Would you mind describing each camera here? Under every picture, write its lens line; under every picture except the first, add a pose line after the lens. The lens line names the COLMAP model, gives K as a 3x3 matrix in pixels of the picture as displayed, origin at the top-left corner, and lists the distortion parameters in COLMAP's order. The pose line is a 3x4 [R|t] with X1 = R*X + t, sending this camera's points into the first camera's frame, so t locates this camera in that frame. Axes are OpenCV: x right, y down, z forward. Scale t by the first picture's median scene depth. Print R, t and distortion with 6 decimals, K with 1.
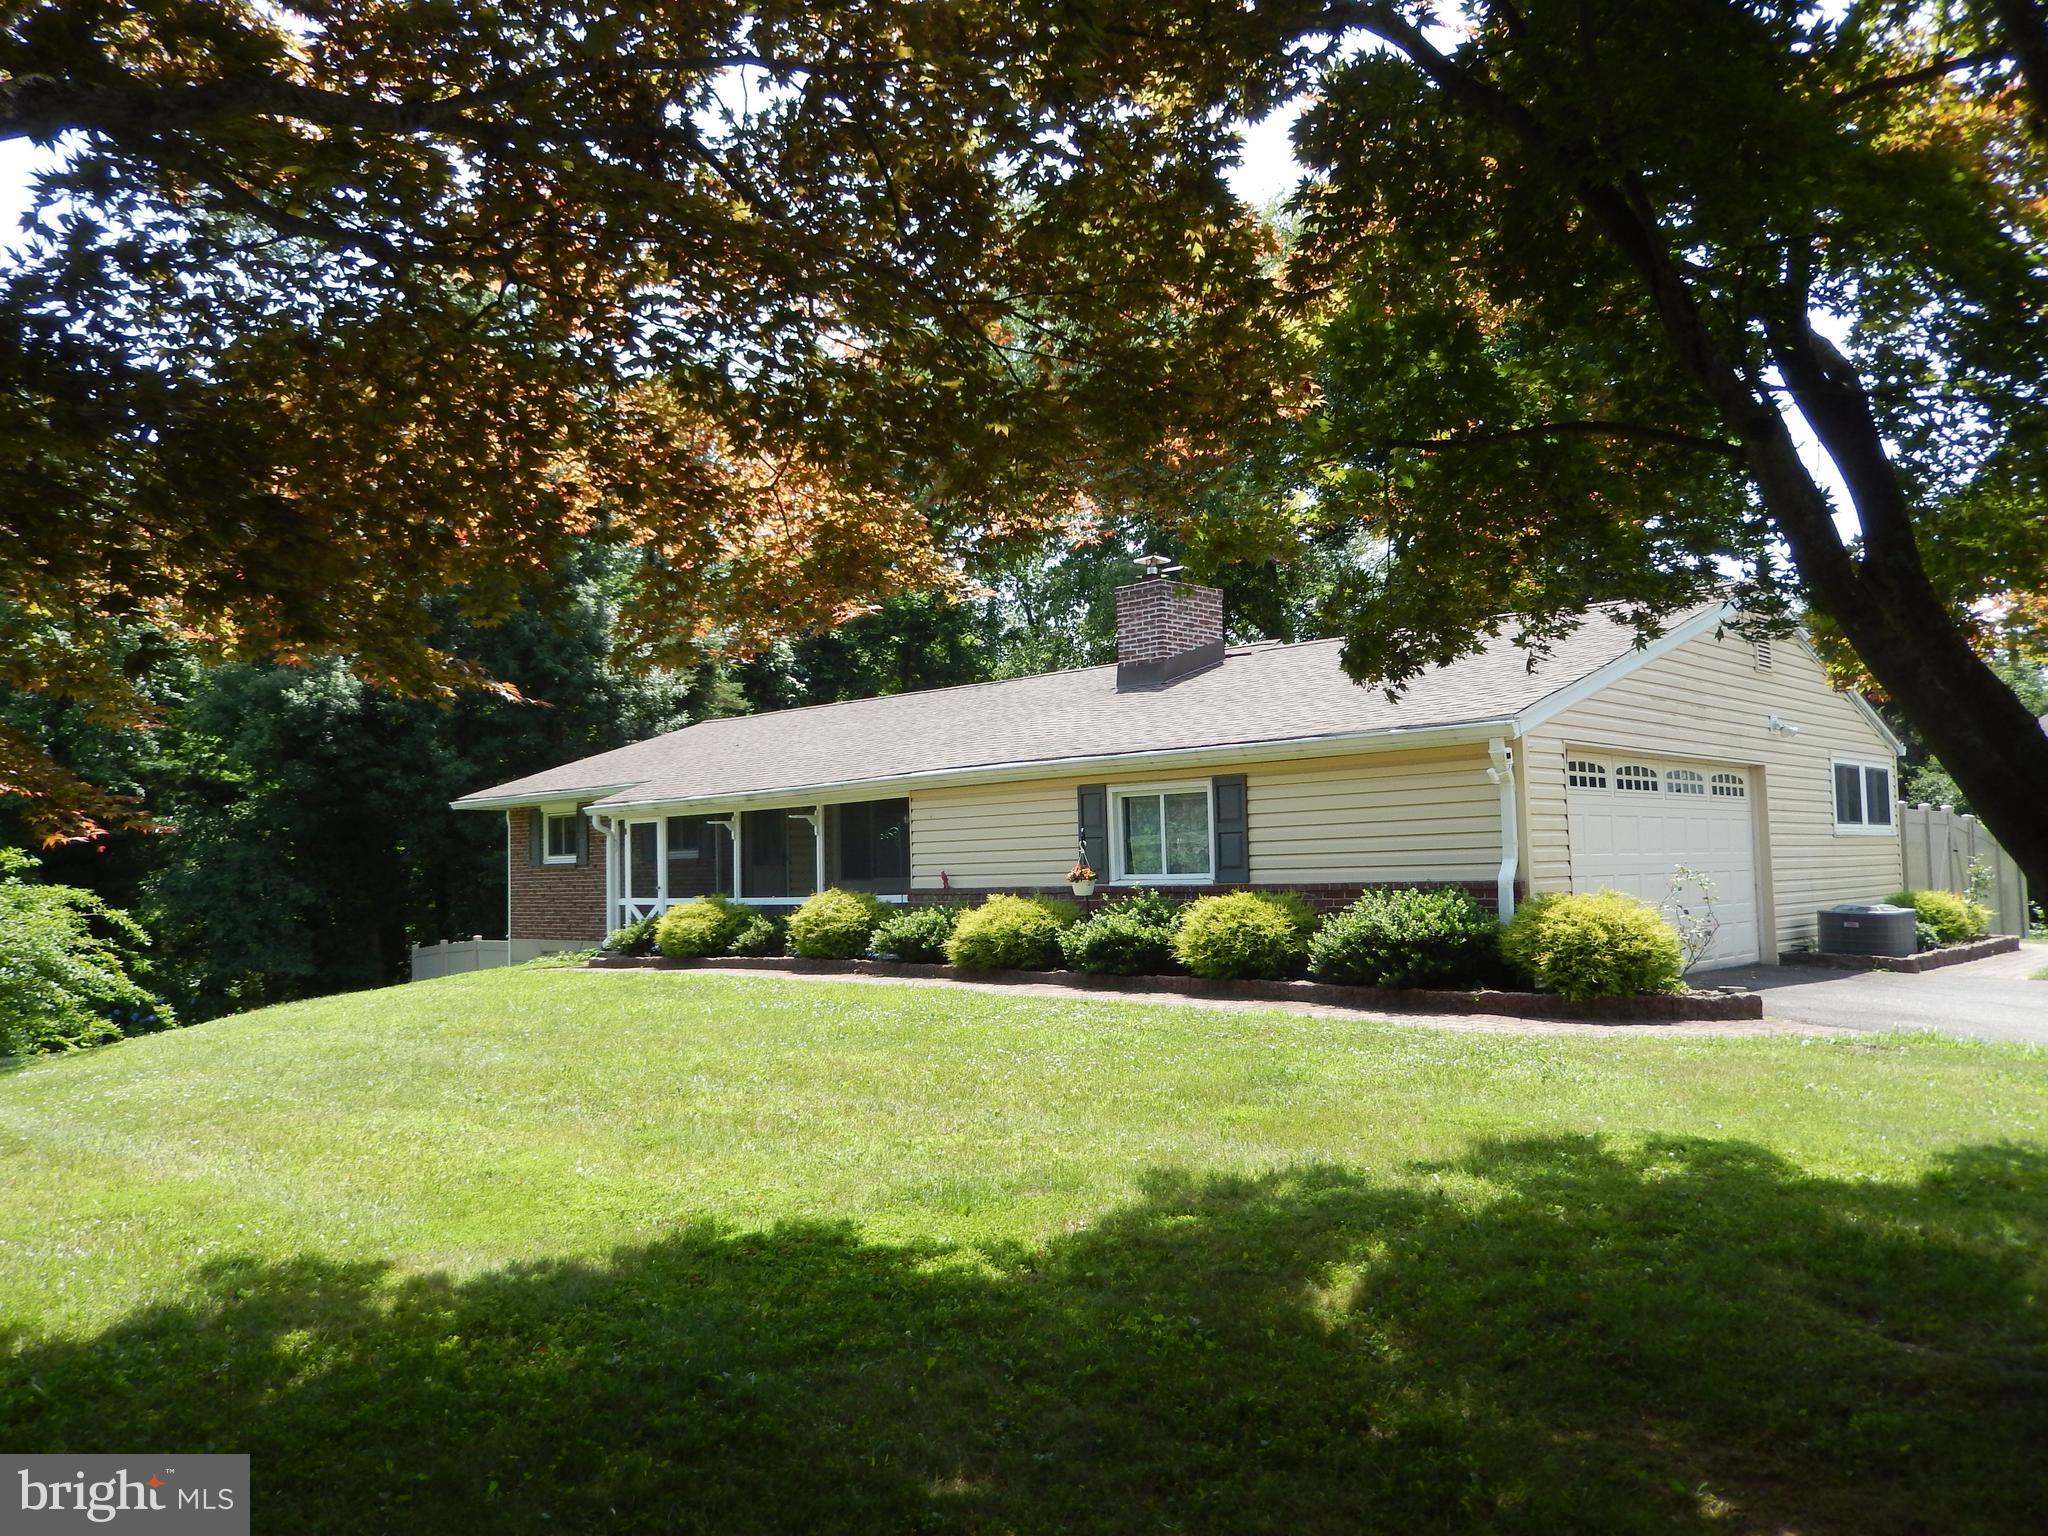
lens RADIAL K [[1500.3, 0, 1018.8], [0, 1500.3, 779.5], [0, 0, 1]] dist [-0.015918, -0.002152]
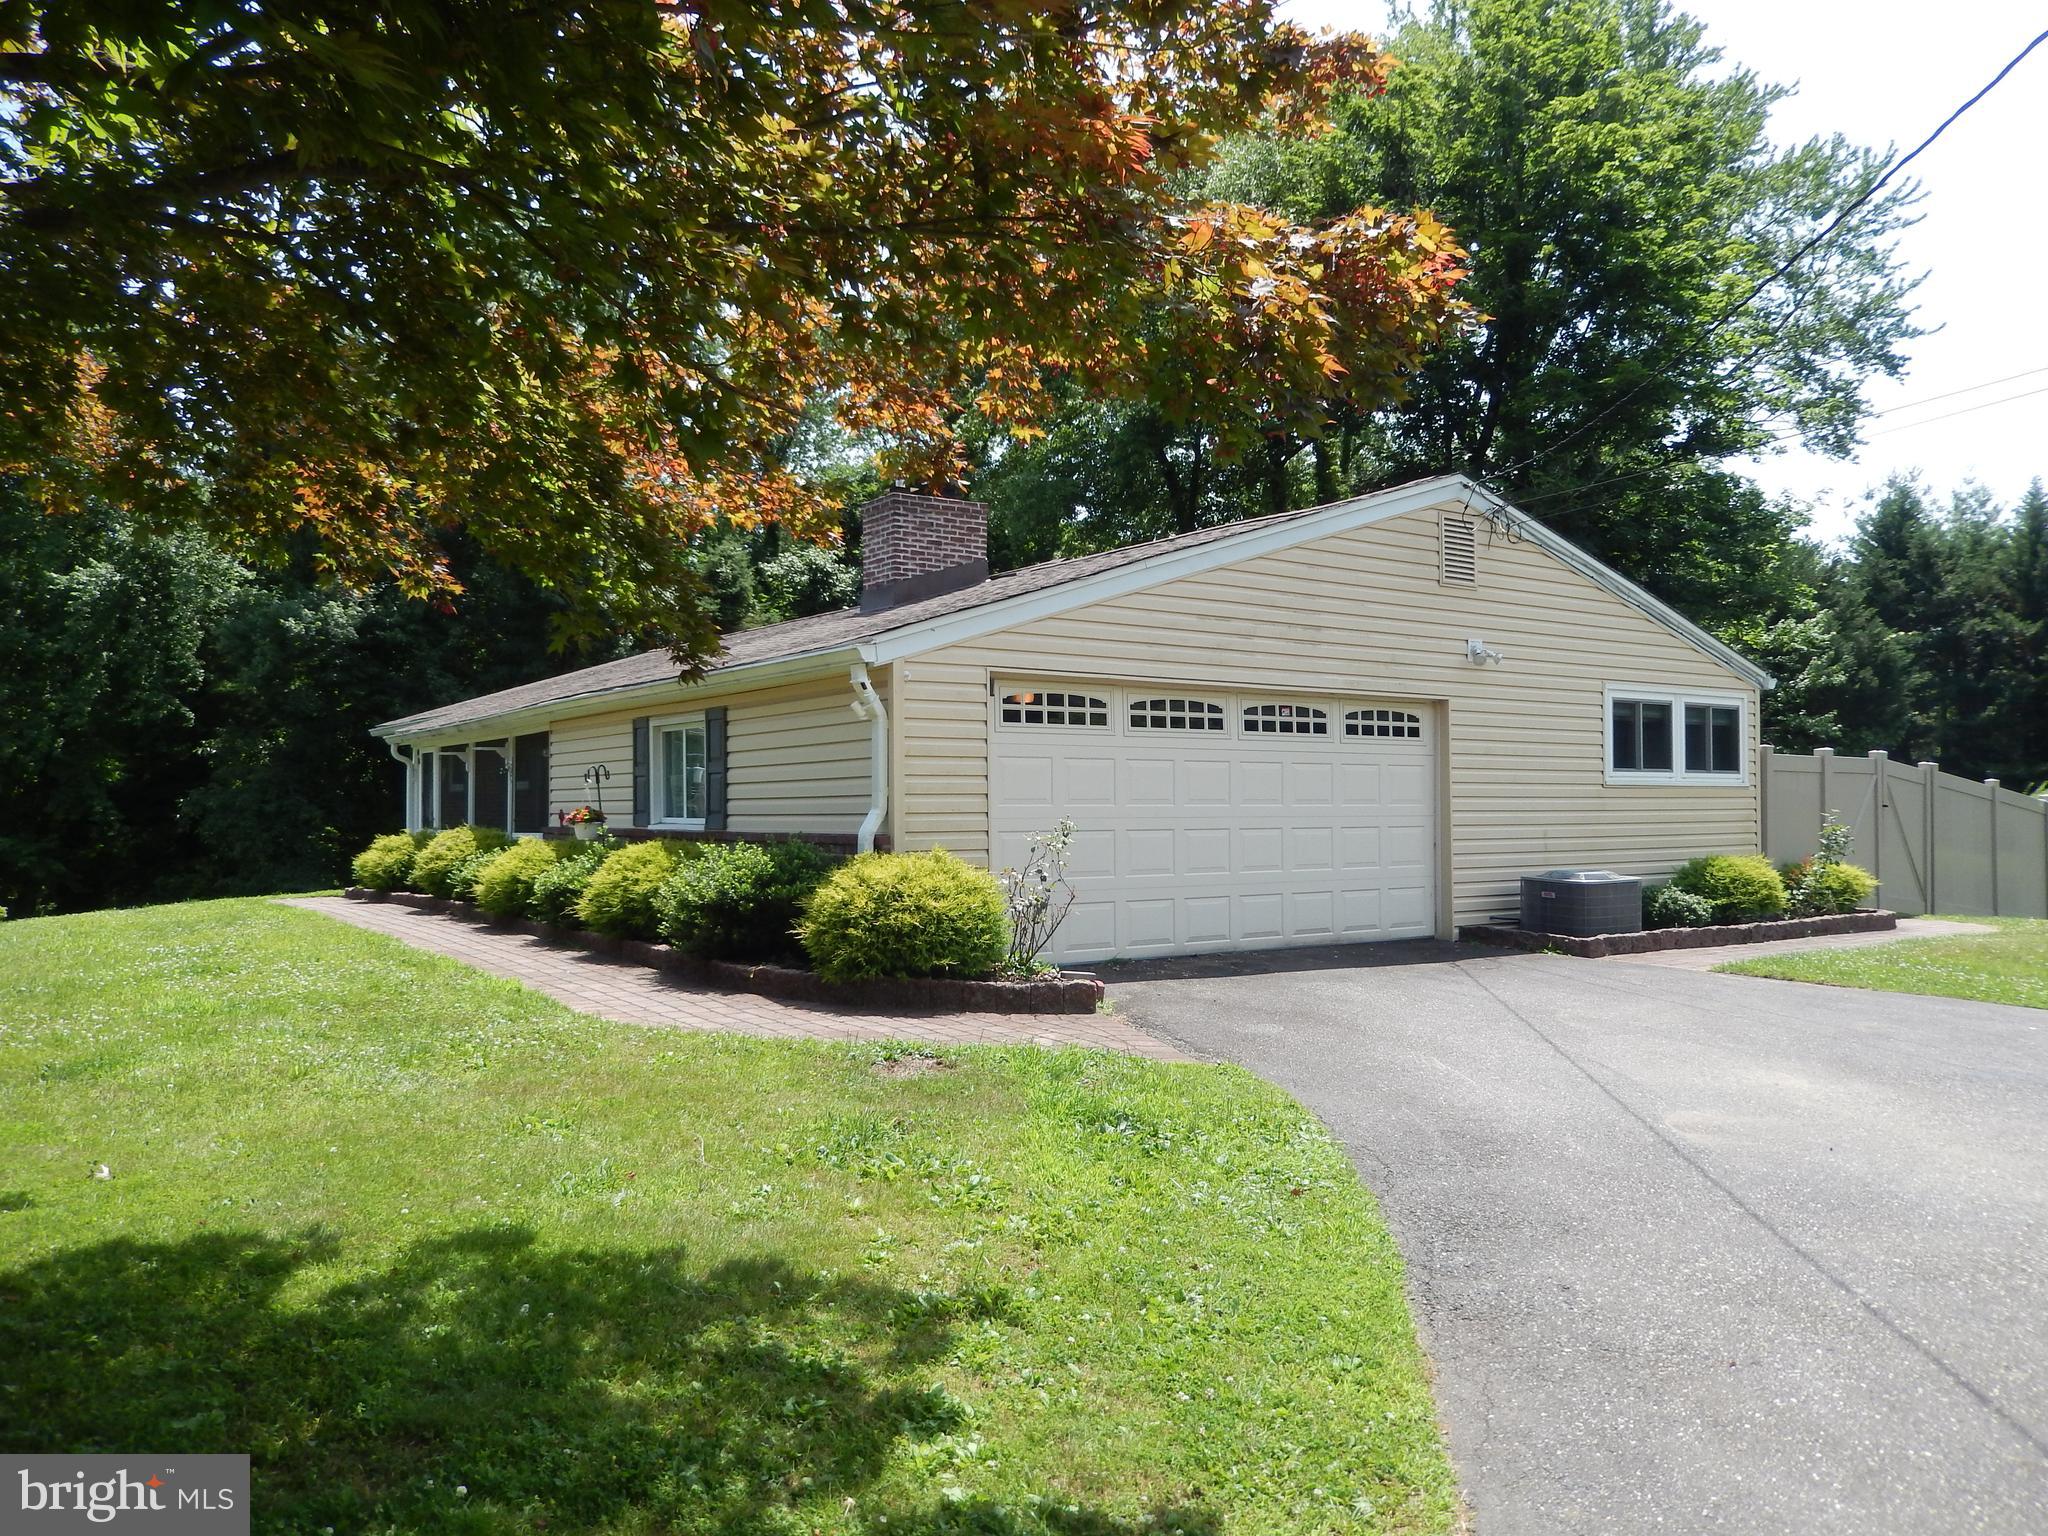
lens RADIAL K [[1500.3, 0, 1027.1], [0, 1500.3, 768.3], [0, 0, 1]] dist [-0.015918, -0.002152]
pose [[0.984695, 0.013663, -0.173750, 0.414507], [-0.006931, 0.999204, 0.039292, -0.002820], [0.174149, -0.037487, 0.984006, 0.140027]]
